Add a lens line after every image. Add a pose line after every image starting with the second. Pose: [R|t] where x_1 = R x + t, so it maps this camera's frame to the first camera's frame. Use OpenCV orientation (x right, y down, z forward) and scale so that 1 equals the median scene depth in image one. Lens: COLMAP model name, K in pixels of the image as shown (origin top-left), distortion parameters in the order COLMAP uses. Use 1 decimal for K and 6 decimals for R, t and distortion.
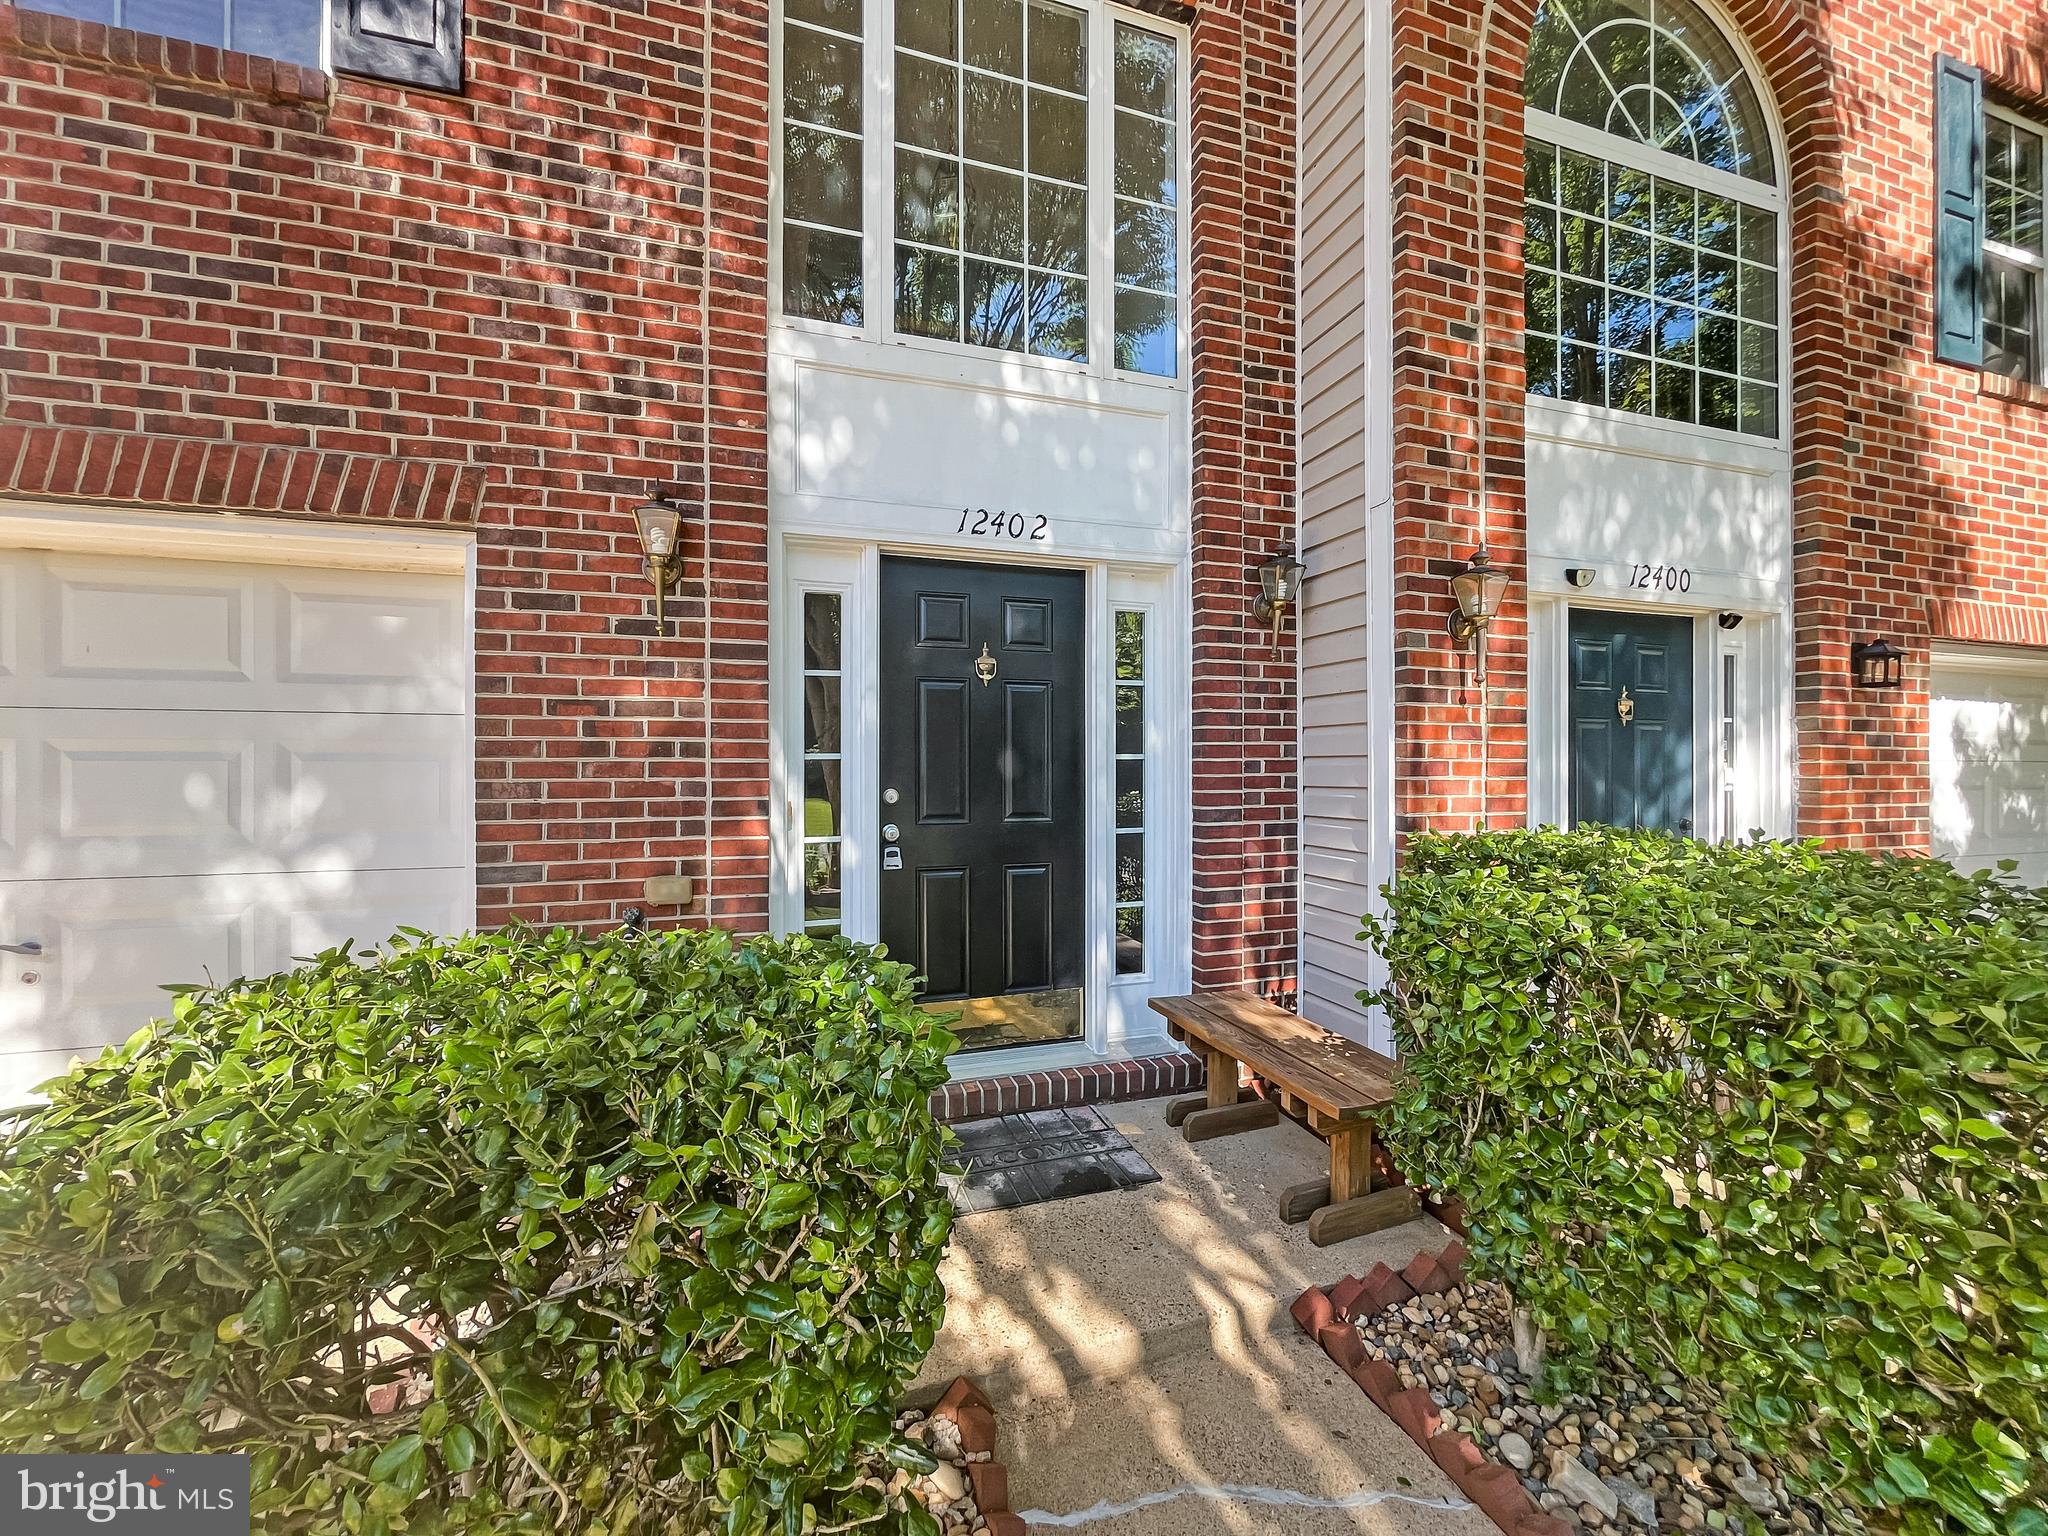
lens RADIAL K [[835.7, 0, 1019.2], [0, 835.7, 762.8], [0, 0, 1]] dist [-0.001376, -0.000062]
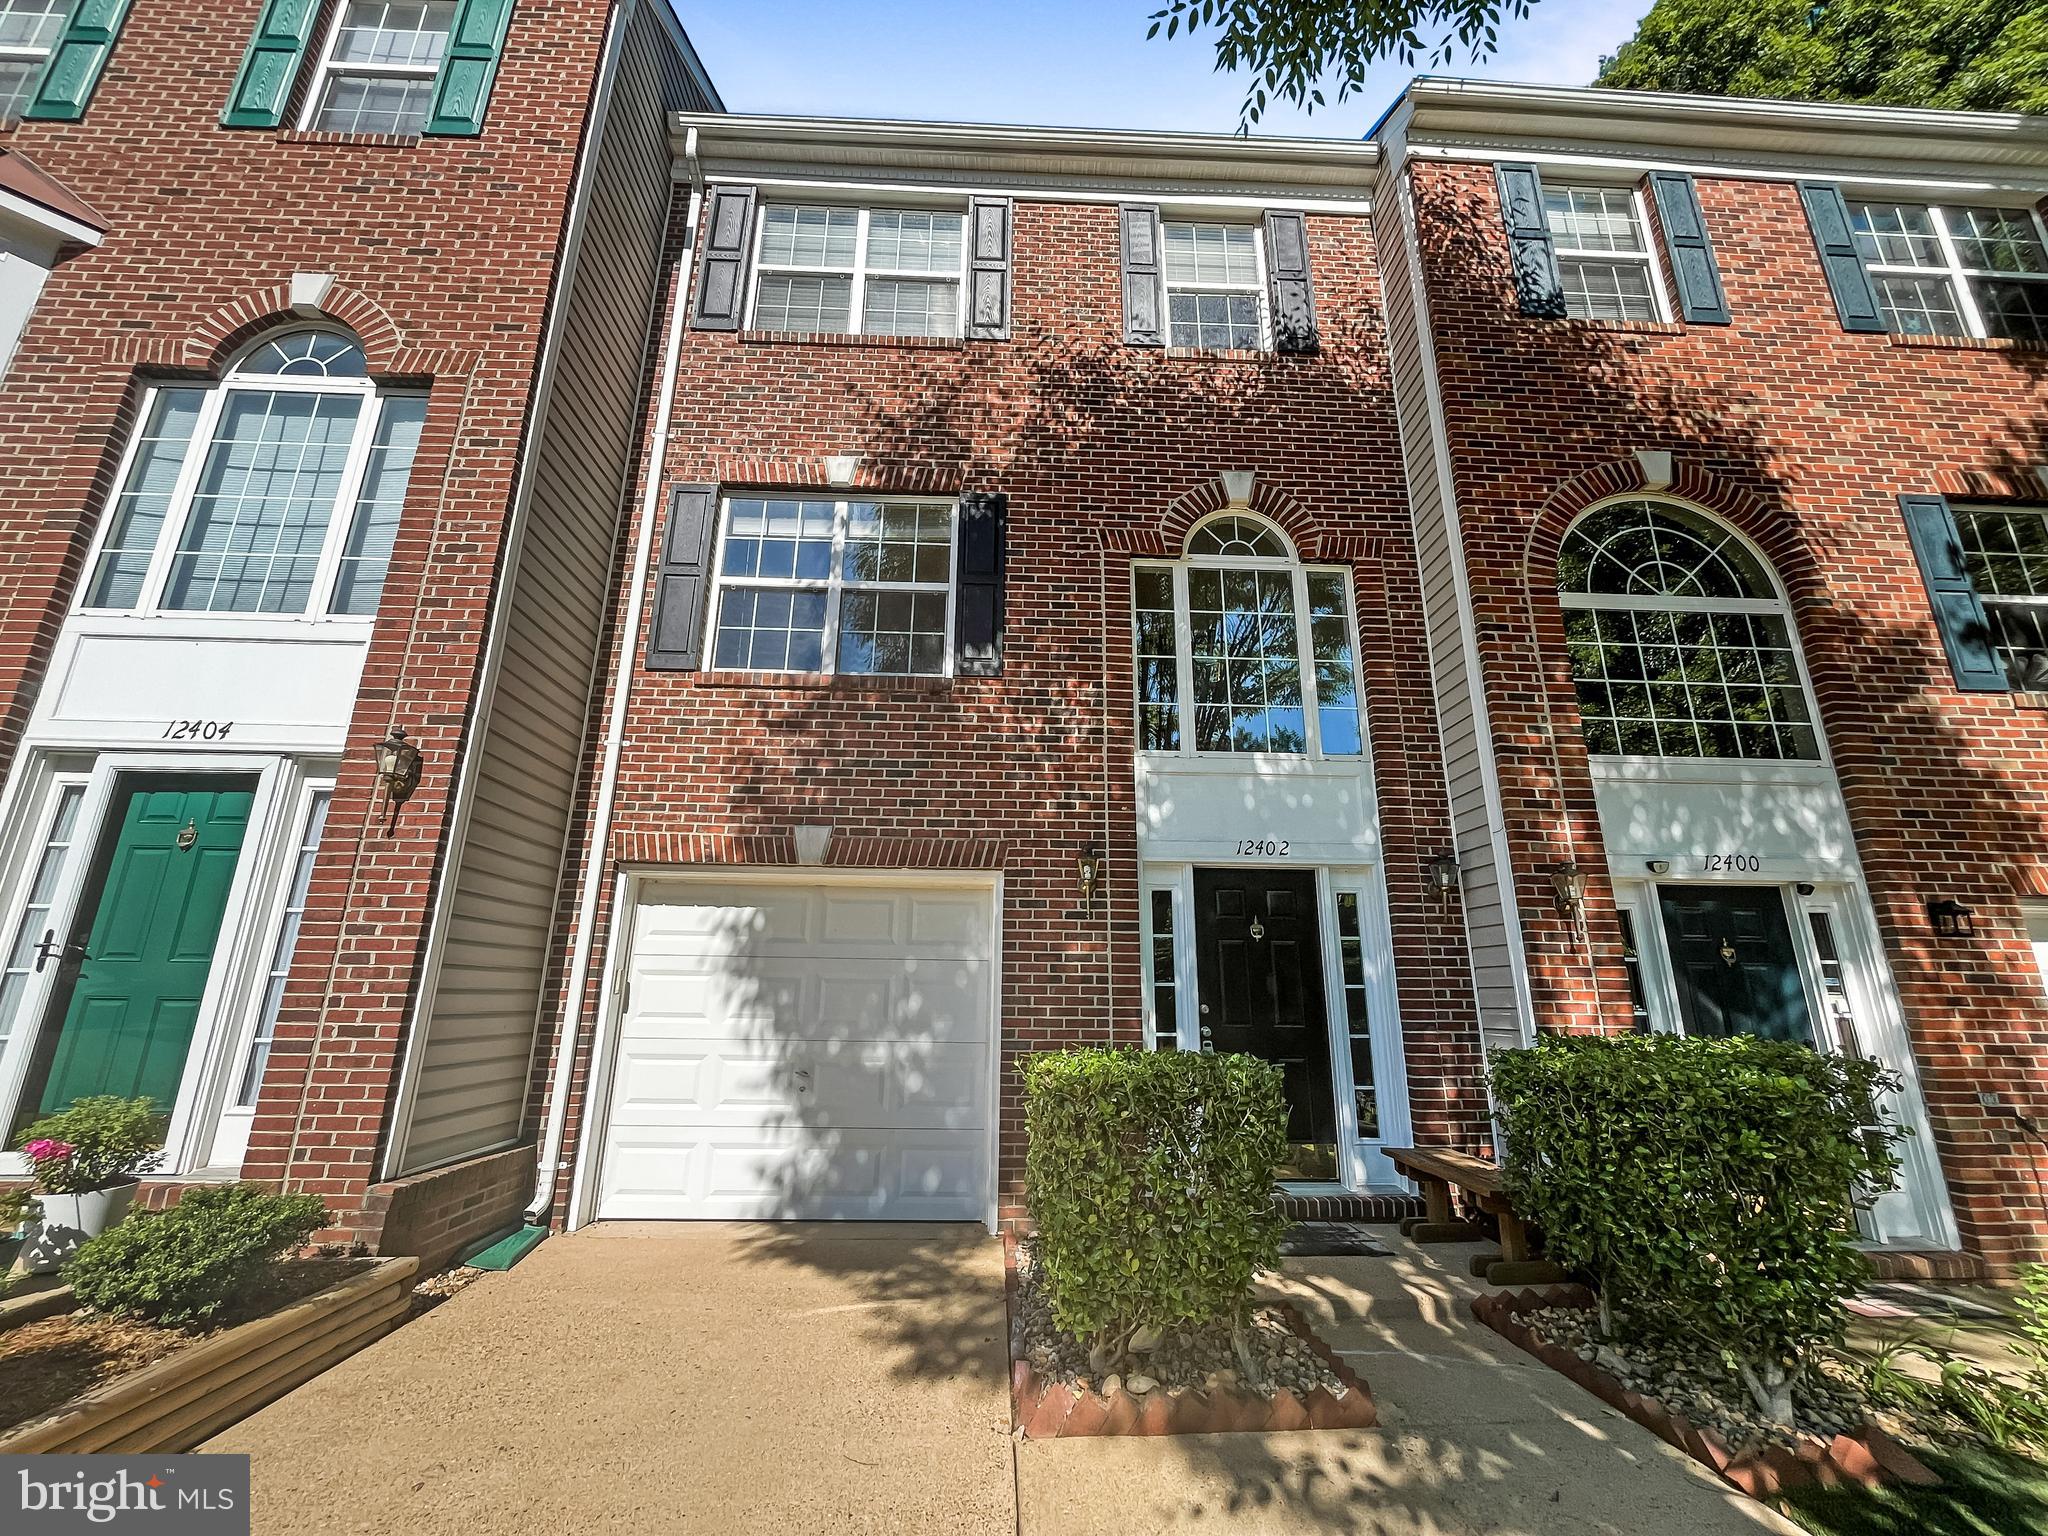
lens RADIAL K [[835.7, 0, 1019.2], [0, 835.7, 762.8], [0, 0, 1]] dist [-0.001376, -0.000062]
pose [[0.963057, -0.061245, -0.262241, -0.042757], [-0.011297, 0.963751, -0.266564, 0.014989], [0.269061, 0.259679, 0.927455, -0.840173]]
